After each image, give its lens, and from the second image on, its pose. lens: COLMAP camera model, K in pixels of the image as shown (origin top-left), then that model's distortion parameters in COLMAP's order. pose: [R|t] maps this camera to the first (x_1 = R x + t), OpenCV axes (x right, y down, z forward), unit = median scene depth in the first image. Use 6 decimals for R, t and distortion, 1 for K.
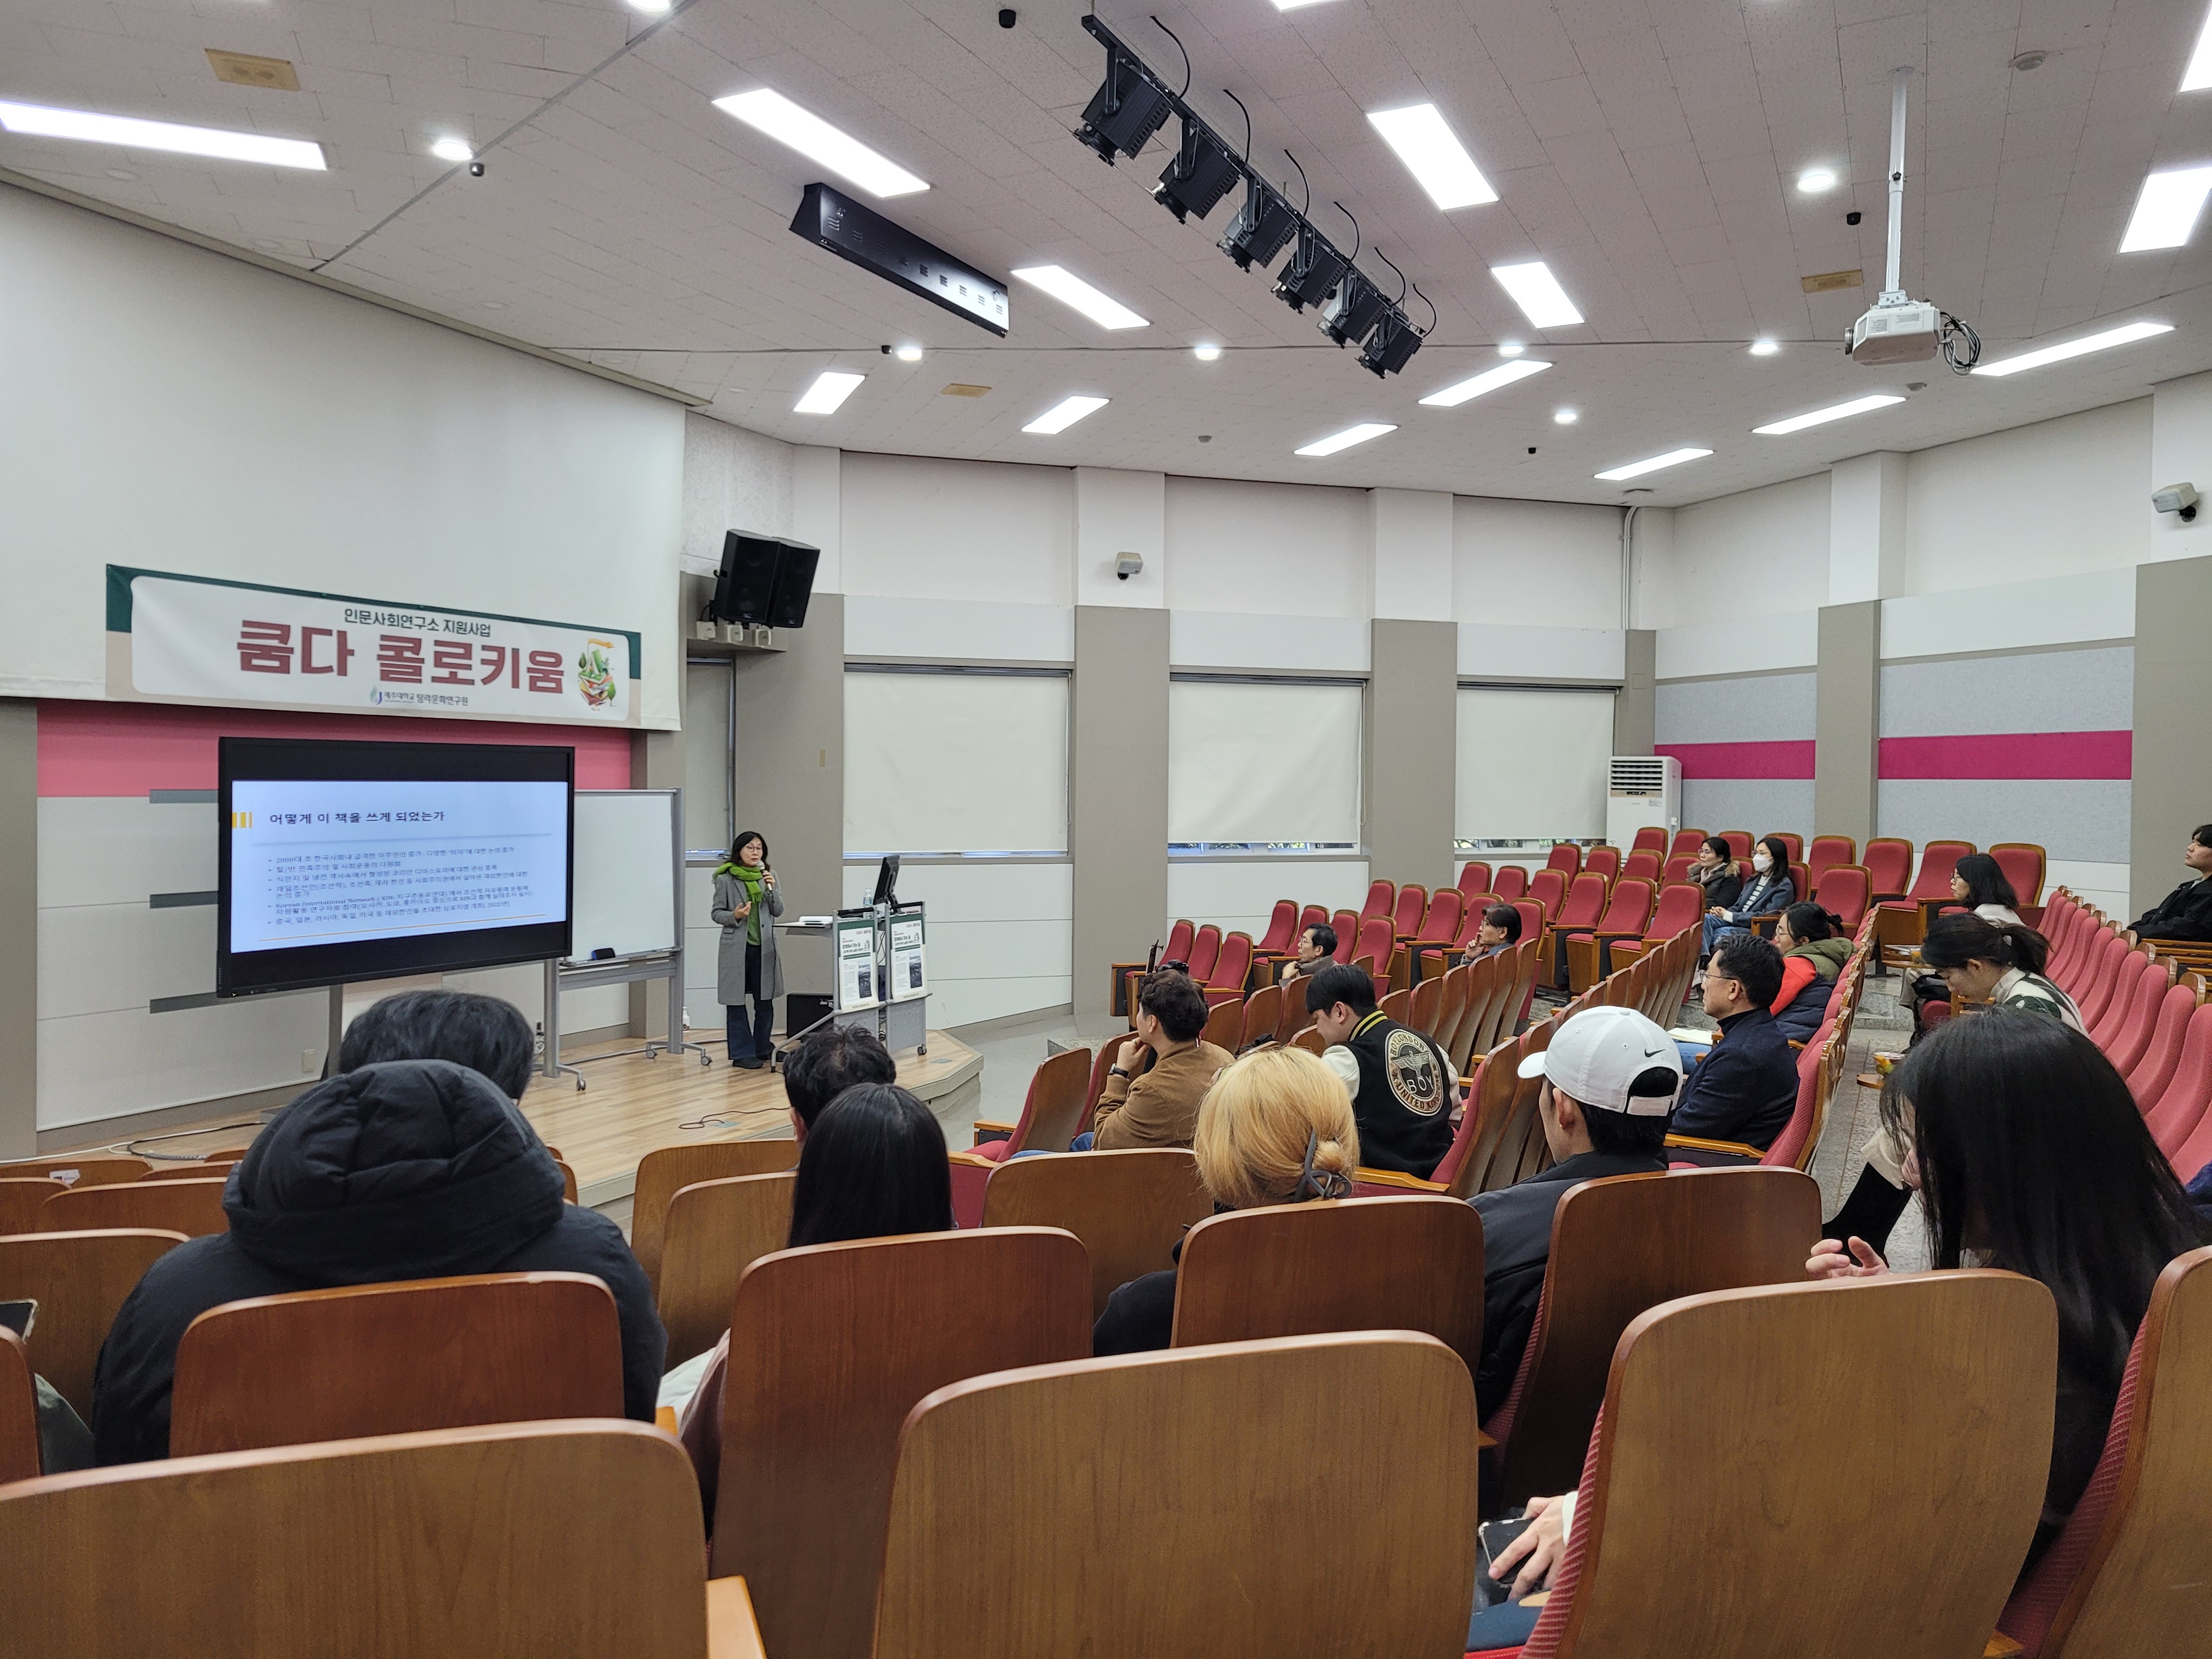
lens RADIAL K [[1628.8, 0, 1106.0], [0, 1628.8, 829.5], [0, 0, 1]] dist [0.041859, -0.023649]
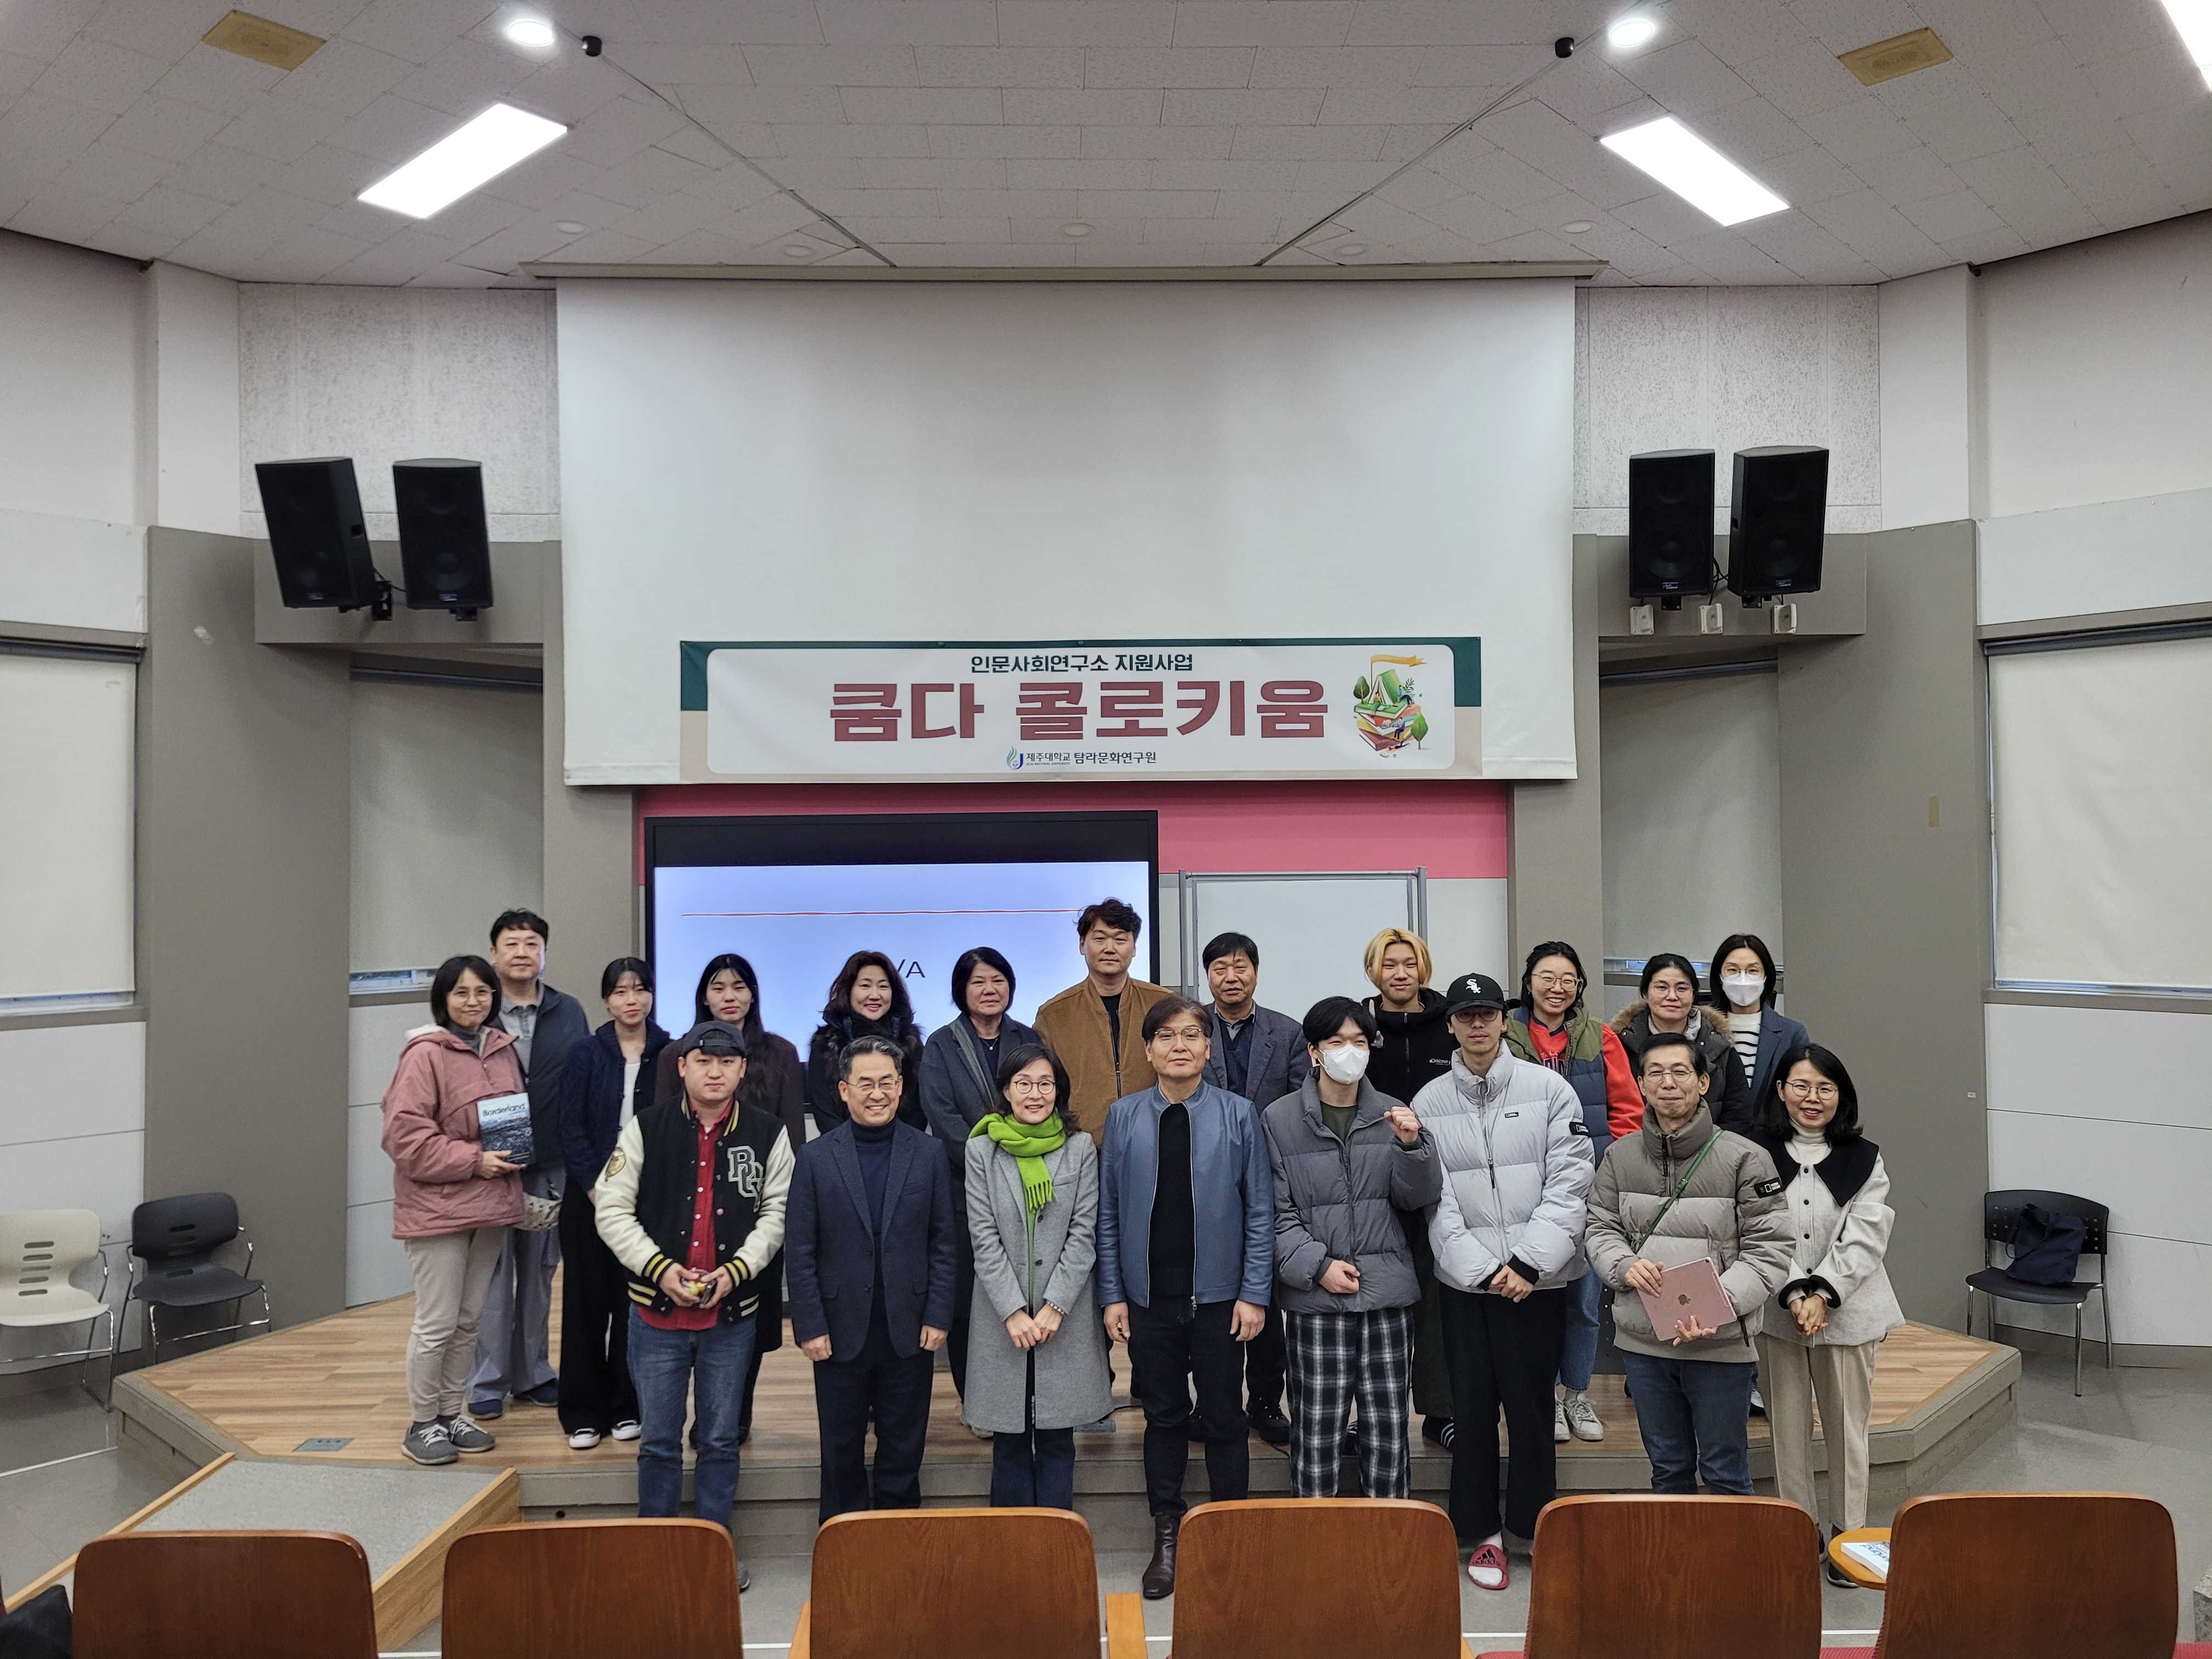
lens RADIAL K [[1628.8, 0, 1112.0], [0, 1628.8, 848.4], [0, 0, 1]] dist [0.035099, -0.001756]
pose [[0.453627, -0.019156, -0.890986, 0.275334], [-0.012941, 0.999522, -0.028079, -0.014023], [0.891098, 0.024268, 0.453162, 0.631247]]
